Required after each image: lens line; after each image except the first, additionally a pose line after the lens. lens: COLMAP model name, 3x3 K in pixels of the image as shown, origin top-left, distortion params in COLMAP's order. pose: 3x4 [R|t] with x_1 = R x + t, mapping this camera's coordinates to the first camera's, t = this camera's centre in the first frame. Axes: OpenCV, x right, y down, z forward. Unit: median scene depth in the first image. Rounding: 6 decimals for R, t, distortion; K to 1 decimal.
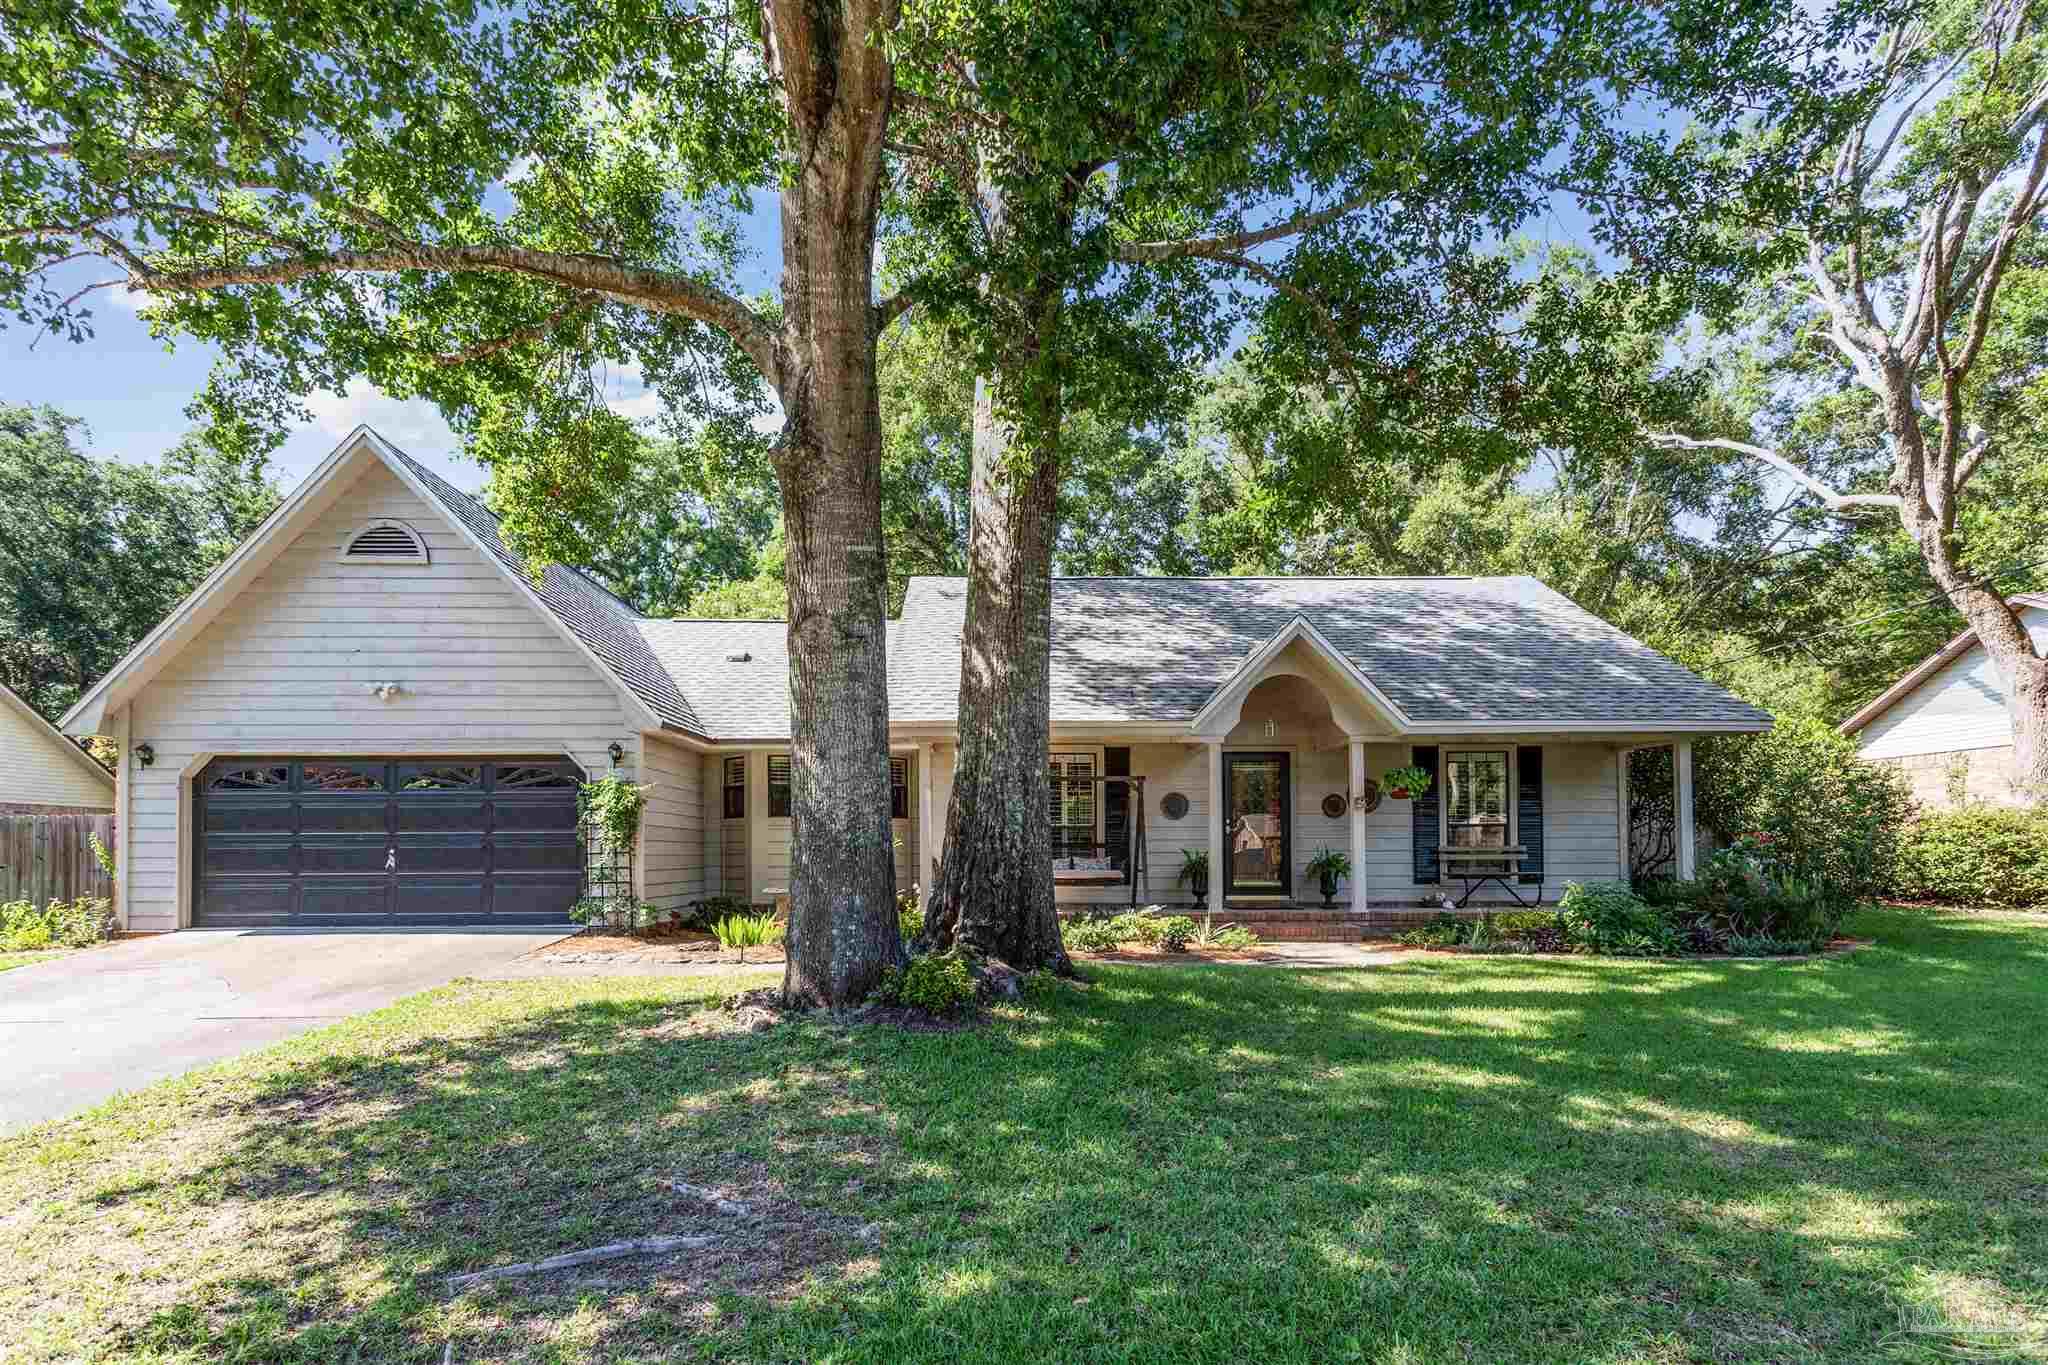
lens RADIAL K [[1003.3, 0, 966.7], [0, 1003.3, 659.0], [0, 0, 1]] dist [0.002458, 0.000679]
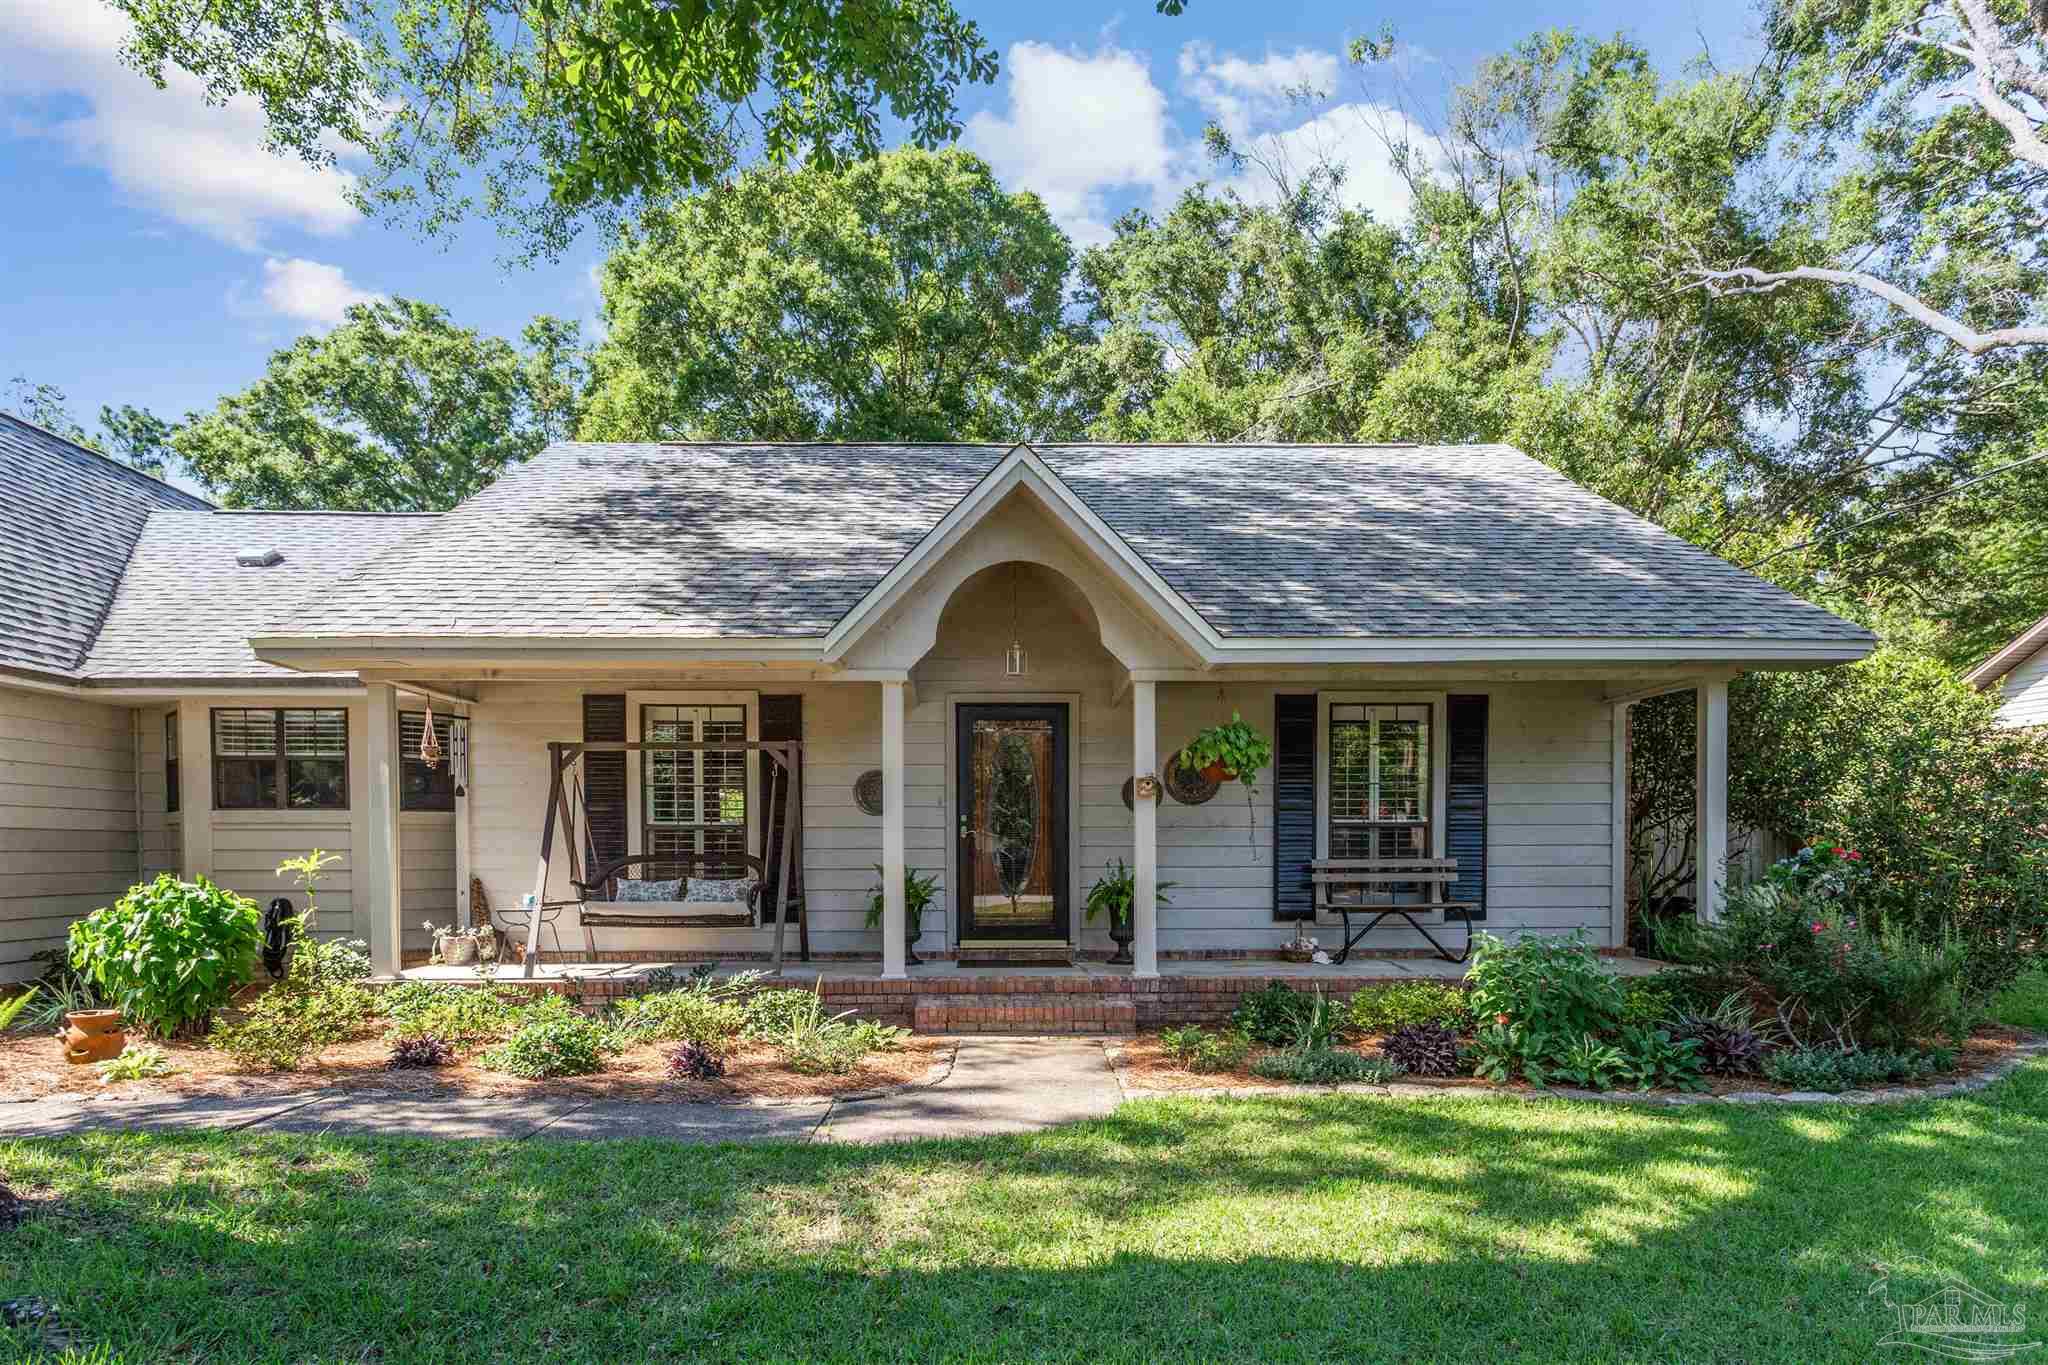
lens RADIAL K [[1057.3, 0, 1027.5], [0, 1057.3, 684.4], [0, 0, 1]] dist [0.002615, 0.000105]
pose [[0.999950, 0.001897, 0.009773, 0.290278], [-0.002292, 0.999174, 0.040583, 0.055698], [-0.009688, -0.040604, 0.999128, 0.369120]]
